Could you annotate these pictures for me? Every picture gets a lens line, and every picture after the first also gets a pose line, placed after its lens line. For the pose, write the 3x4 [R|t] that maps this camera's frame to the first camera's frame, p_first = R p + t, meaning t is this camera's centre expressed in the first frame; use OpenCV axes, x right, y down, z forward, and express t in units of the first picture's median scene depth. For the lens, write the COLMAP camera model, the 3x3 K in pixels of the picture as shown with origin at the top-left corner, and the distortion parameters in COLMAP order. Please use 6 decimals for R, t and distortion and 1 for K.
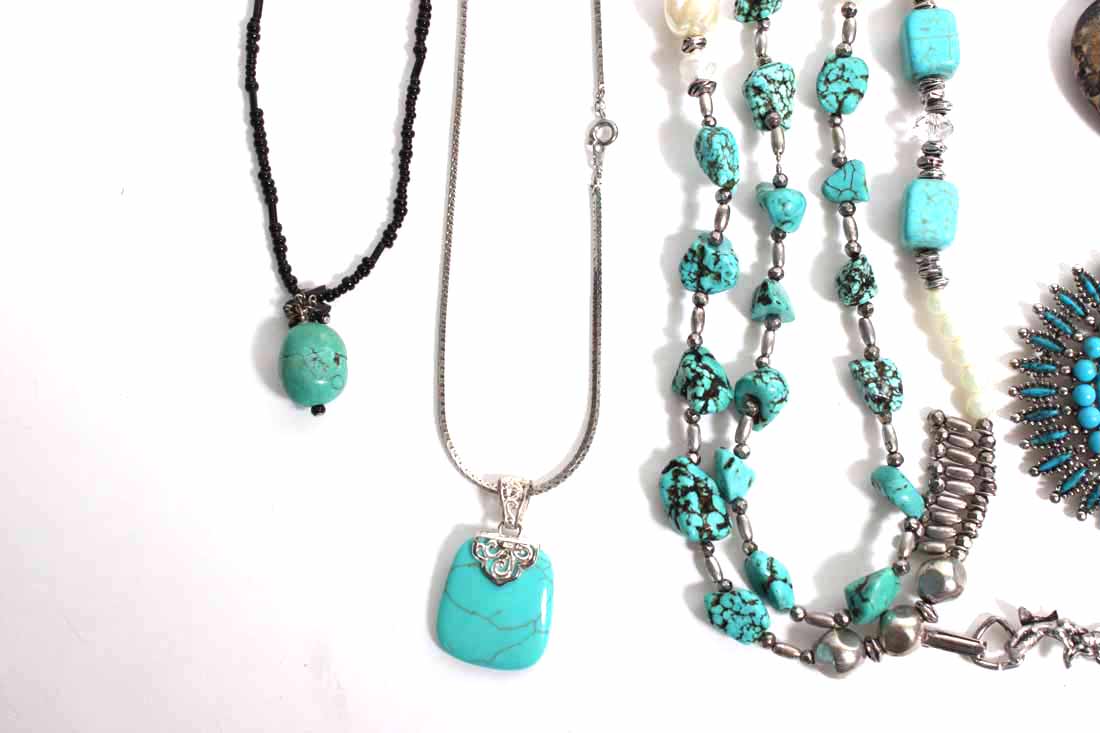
lens RADIAL K [[1669.1, 0, 551.6], [0, 1669.1, 360.6], [0, 0, 1]] dist [-0.037318, 0.000000]
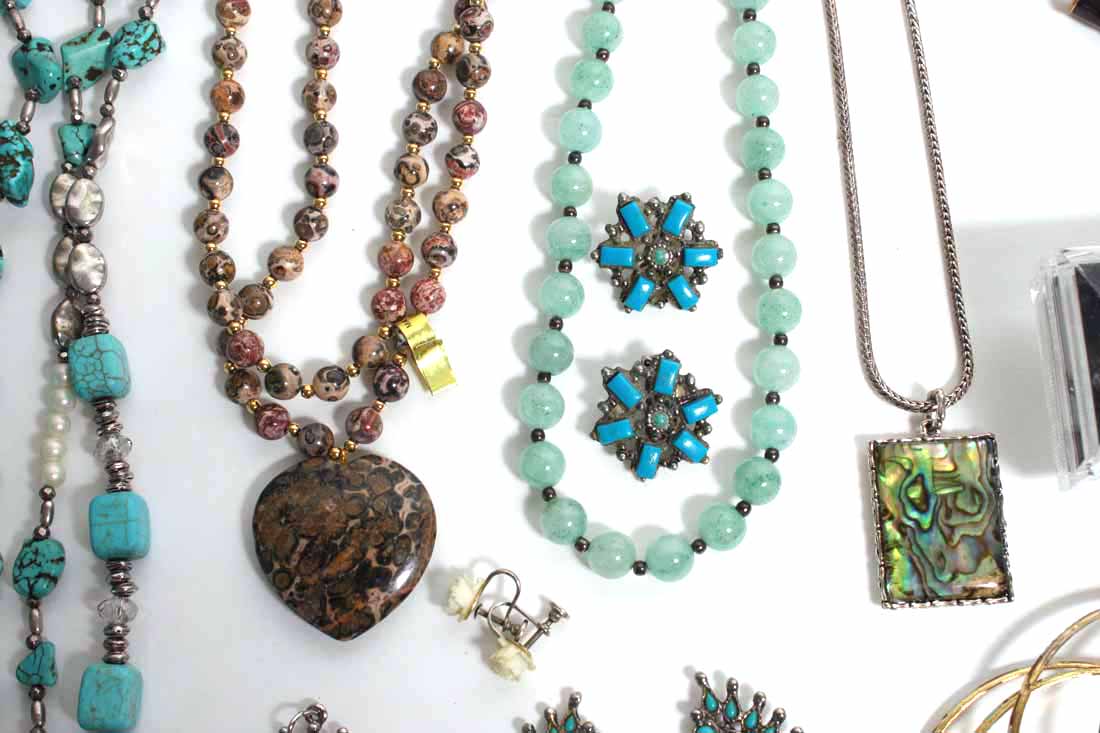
lens RADIAL K [[1669.1, 0, 551.6], [0, 1669.1, 365.6], [0, 0, 1]] dist [-0.037318, 0.000000]
pose [[0.998821, -0.044426, 0.019548, 0.482235], [0.046284, 0.993076, -0.107975, -0.165999], [-0.014616, 0.108752, 0.993961, -0.039651]]
